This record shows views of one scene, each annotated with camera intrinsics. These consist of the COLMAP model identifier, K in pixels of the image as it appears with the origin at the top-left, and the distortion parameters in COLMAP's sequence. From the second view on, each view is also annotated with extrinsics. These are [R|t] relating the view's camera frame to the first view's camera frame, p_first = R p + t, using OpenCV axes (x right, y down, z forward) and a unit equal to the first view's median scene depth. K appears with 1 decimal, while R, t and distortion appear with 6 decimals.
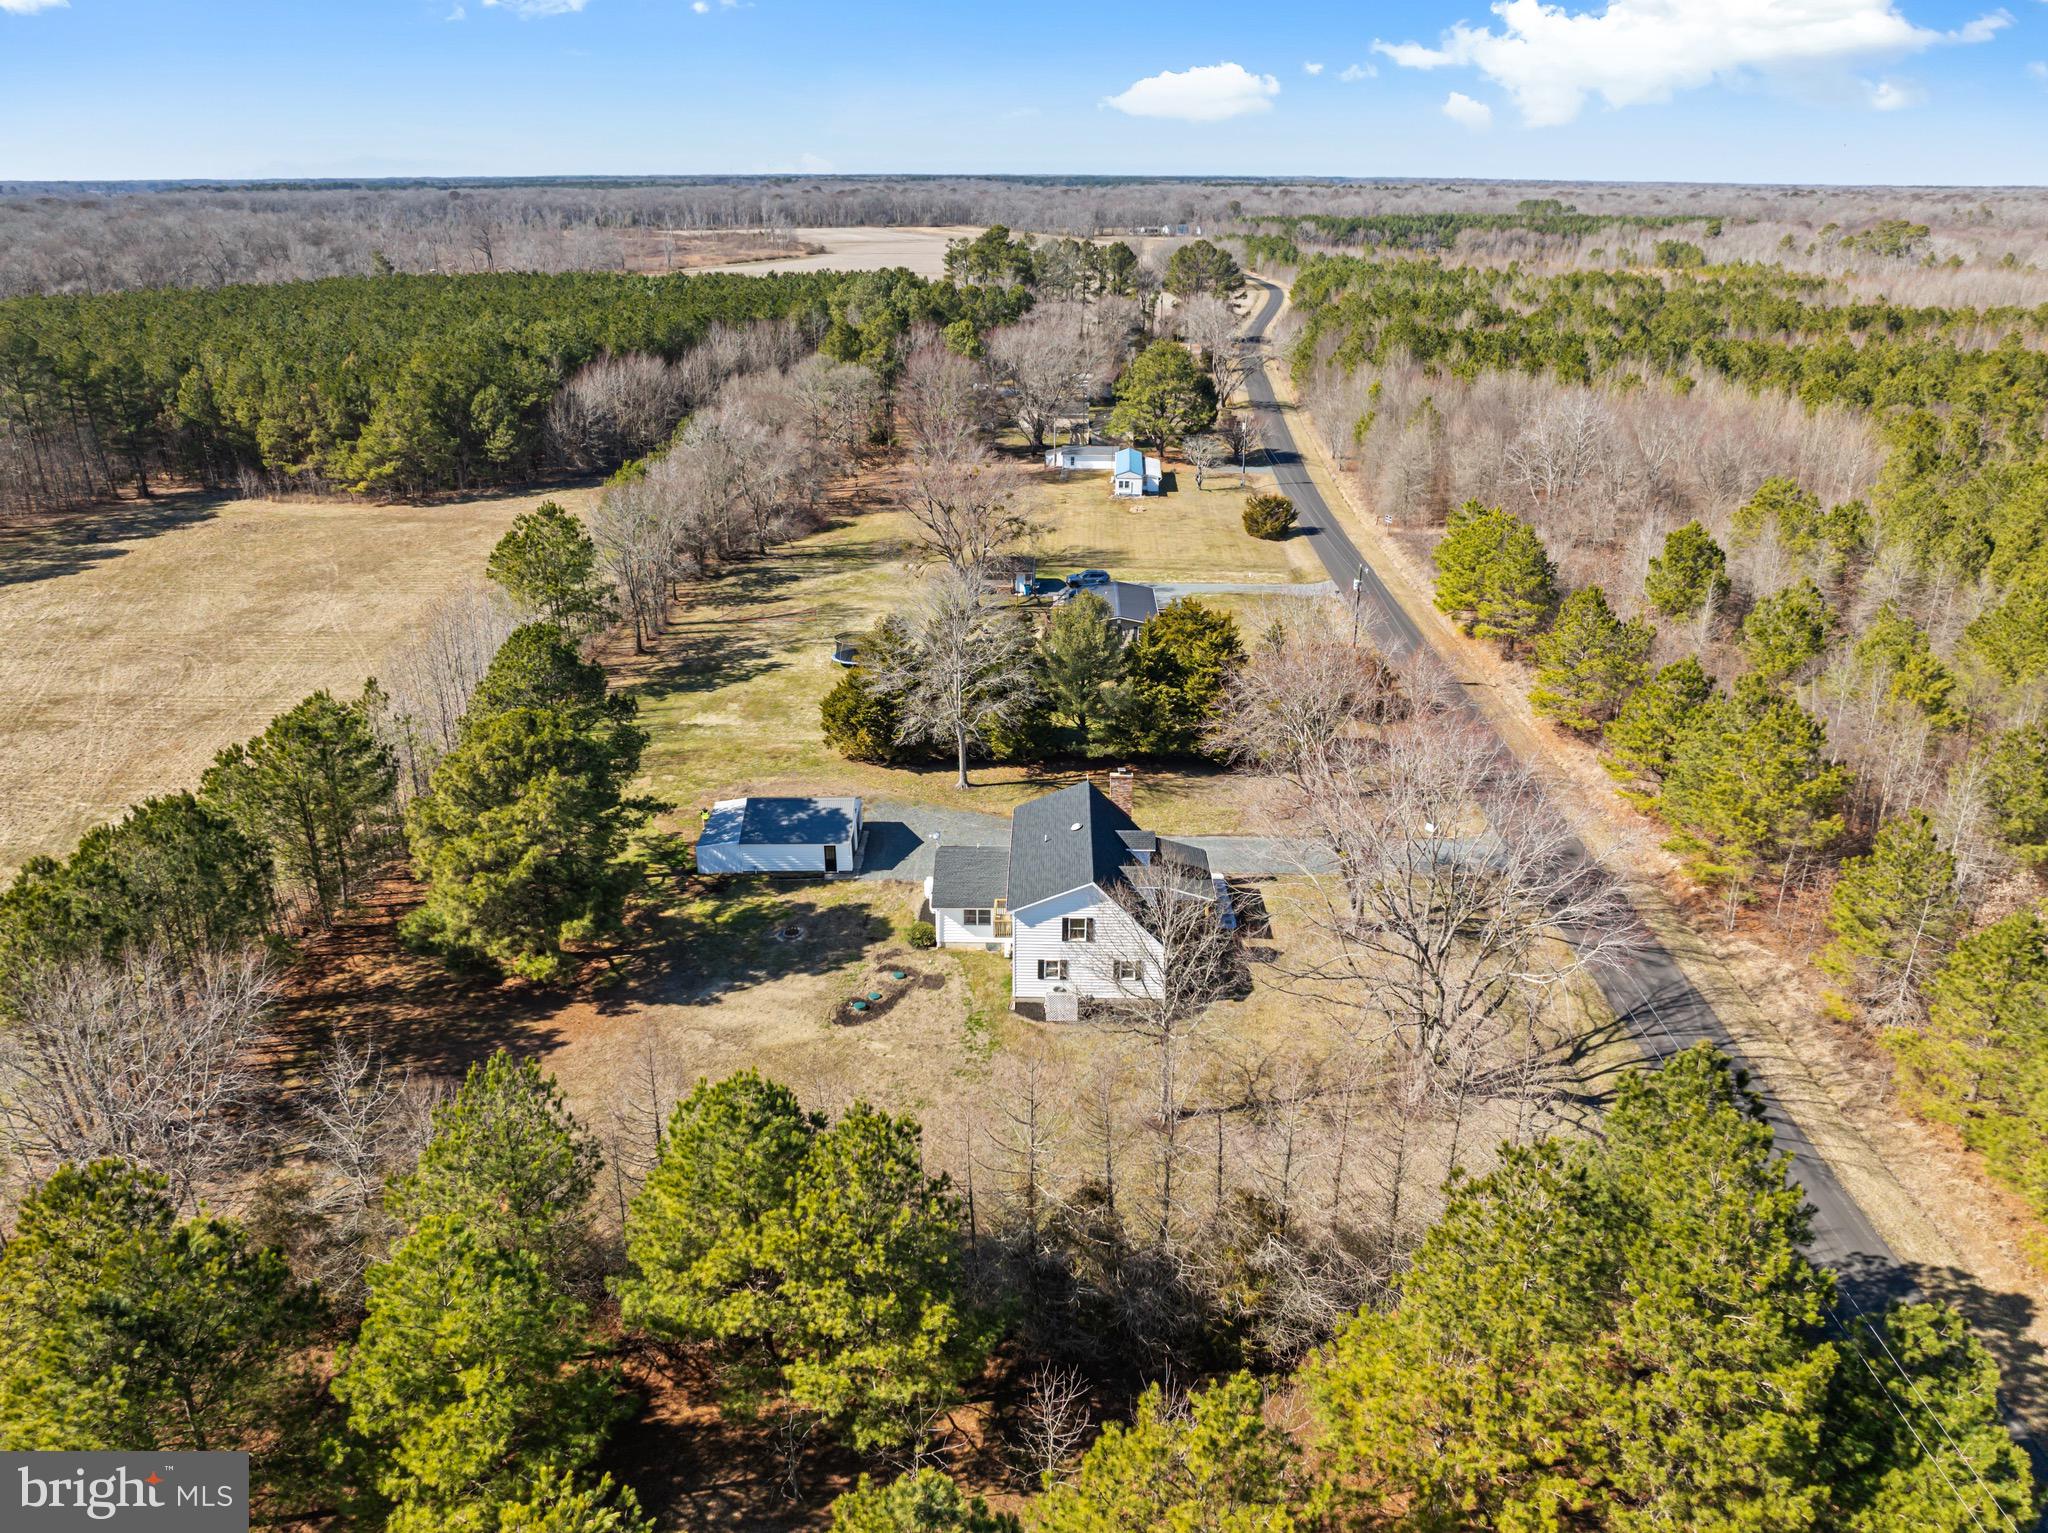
lens RADIAL K [[1452.3, 0, 1030.2], [0, 1452.3, 773.0], [0, 0, 1]] dist [-0.038504, 0.001751]
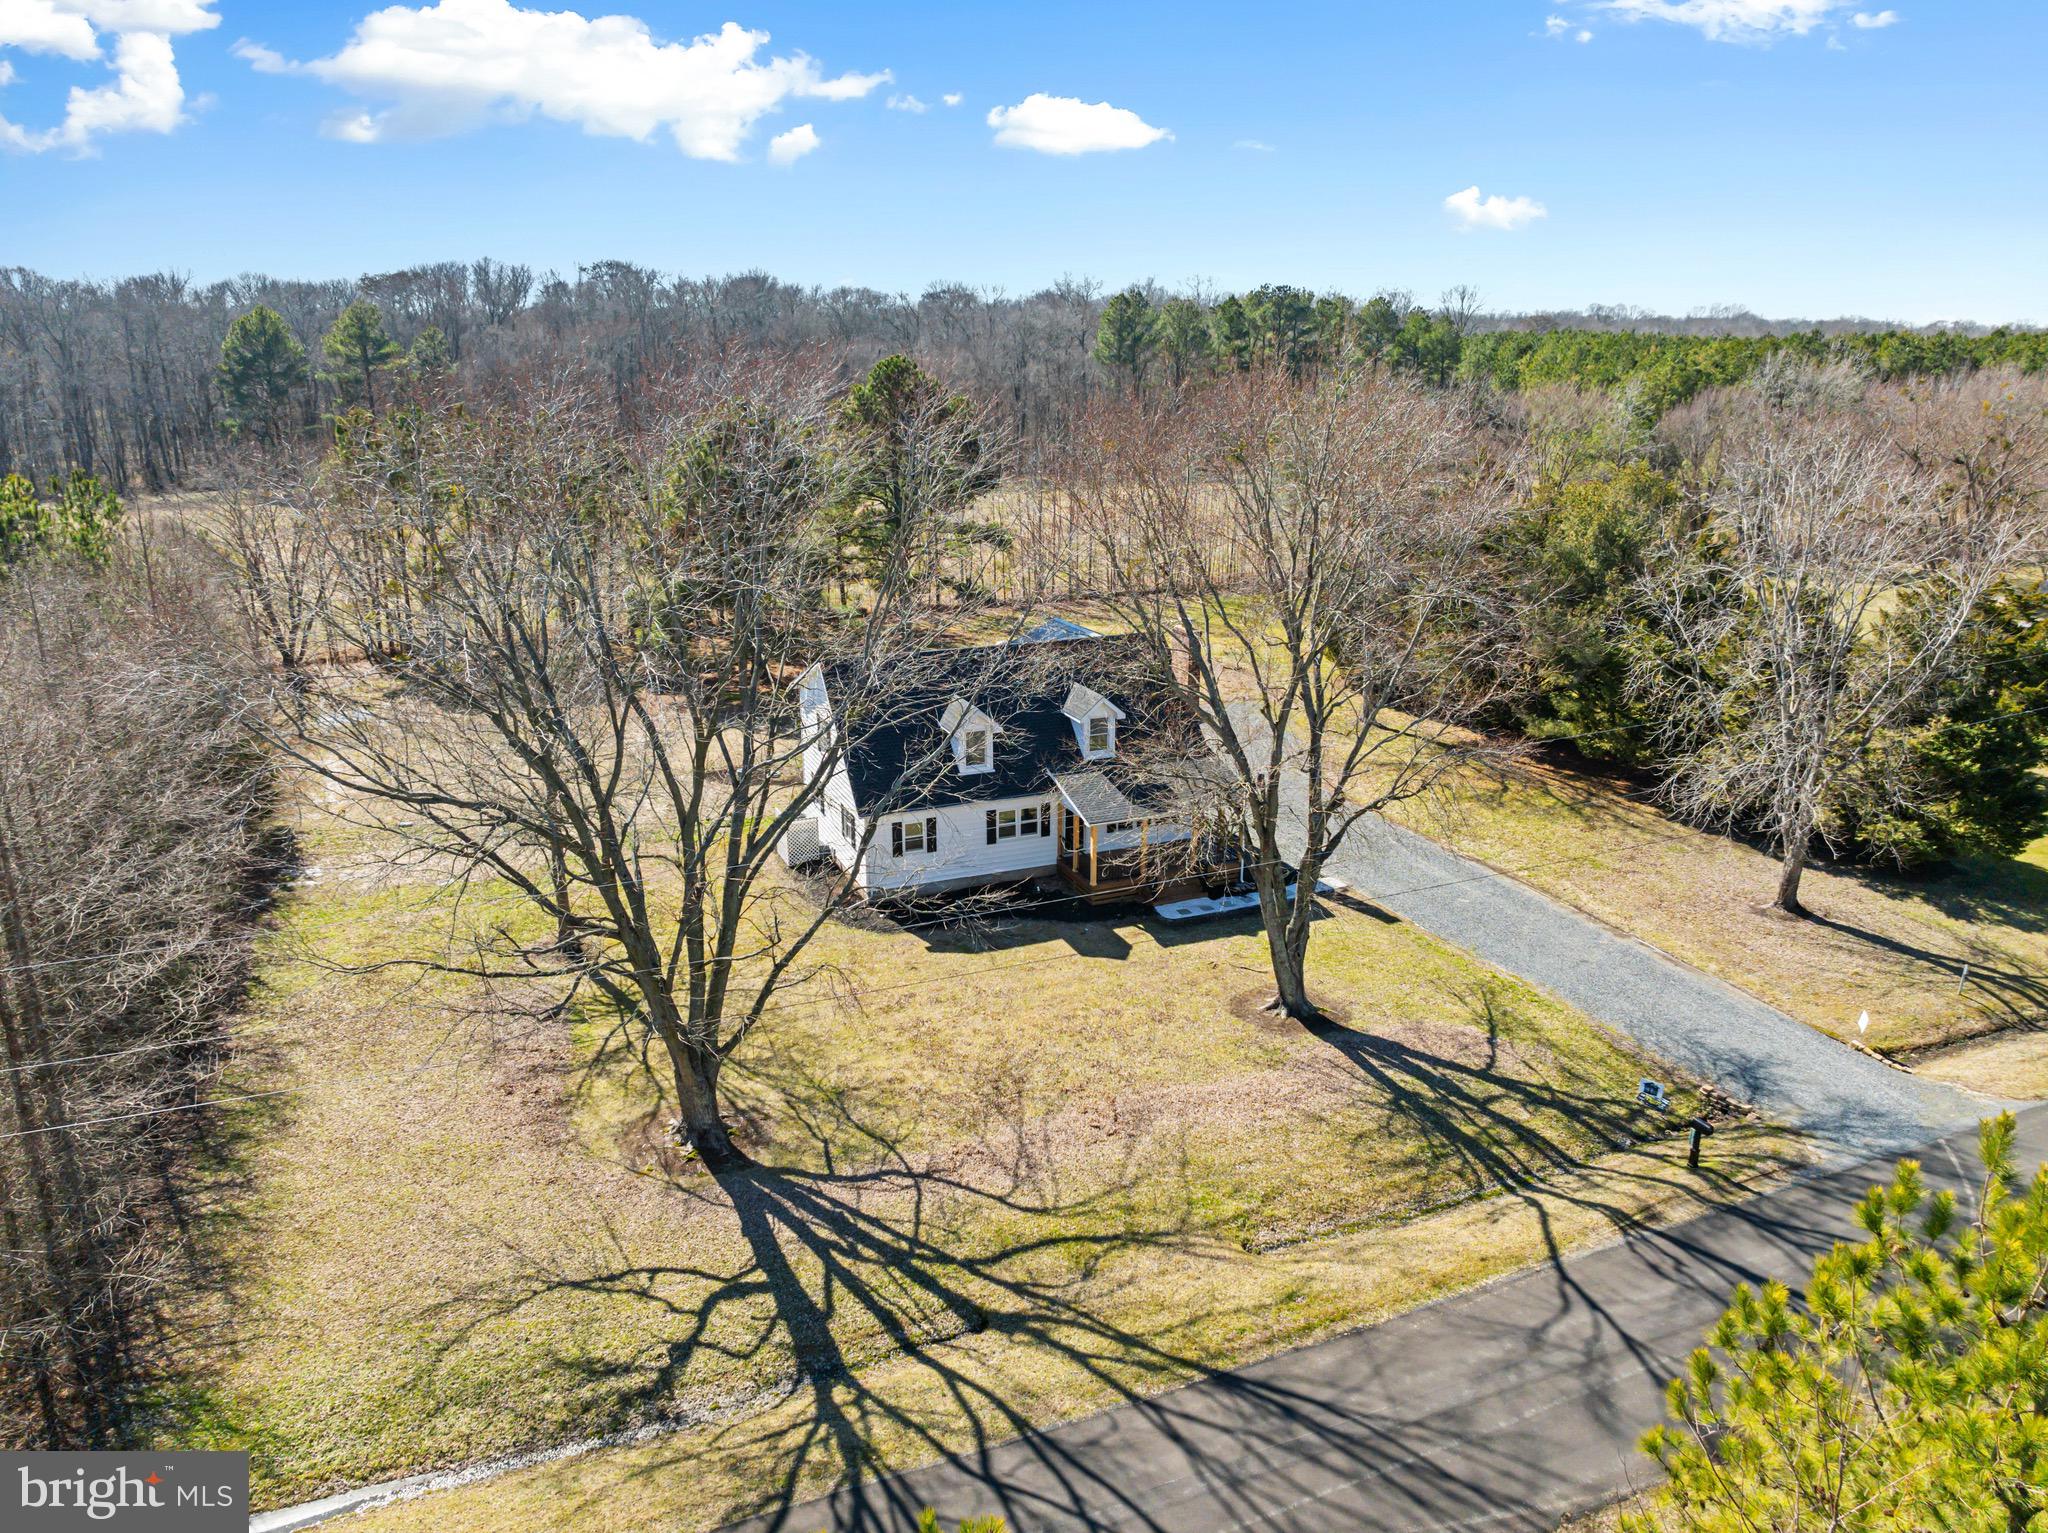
lens RADIAL K [[1452.3, 0, 1028.1], [0, 1452.3, 779.5], [0, 0, 1]] dist [-0.038504, 0.001751]
pose [[0.404843, 0.267889, -0.874264, 0.500241], [-0.348993, 0.929011, 0.123057, 0.007792], [0.845166, 0.255293, 0.469595, 0.577813]]
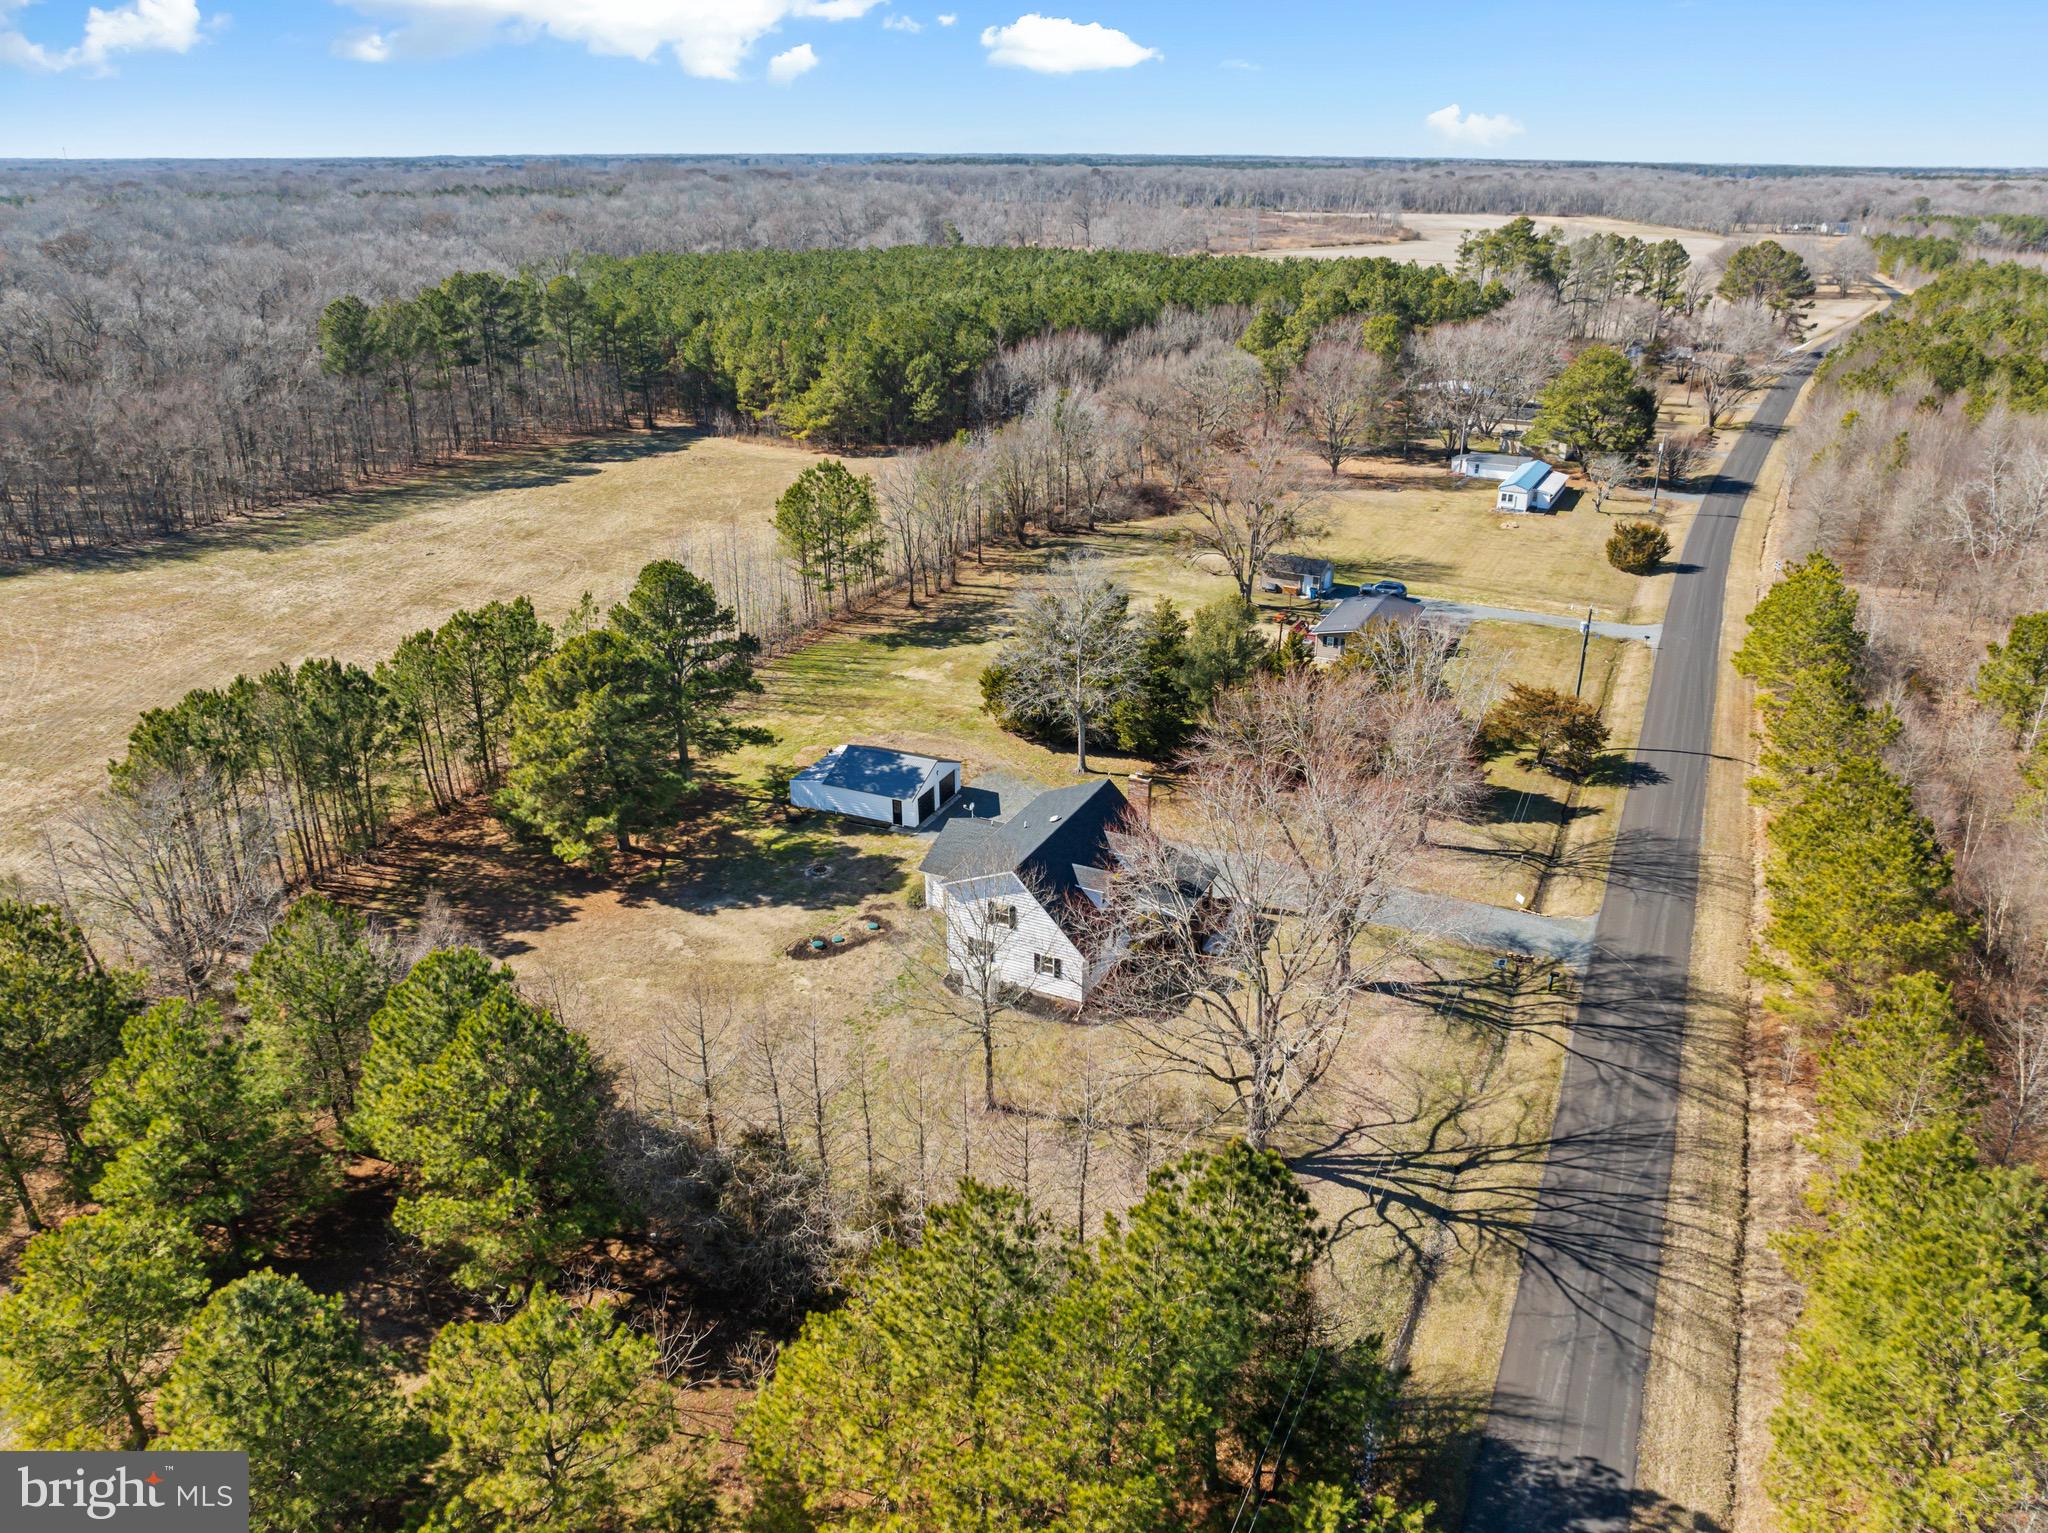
lens RADIAL K [[1452.3, 0, 1020.8], [0, 1452.3, 762.9], [0, 0, 1]] dist [-0.038504, 0.001751]
pose [[0.909457, 0.163168, -0.382446, 0.314474], [-0.161227, 0.986210, 0.037364, -0.028157], [0.383268, 0.027680, 0.923222, 0.045622]]
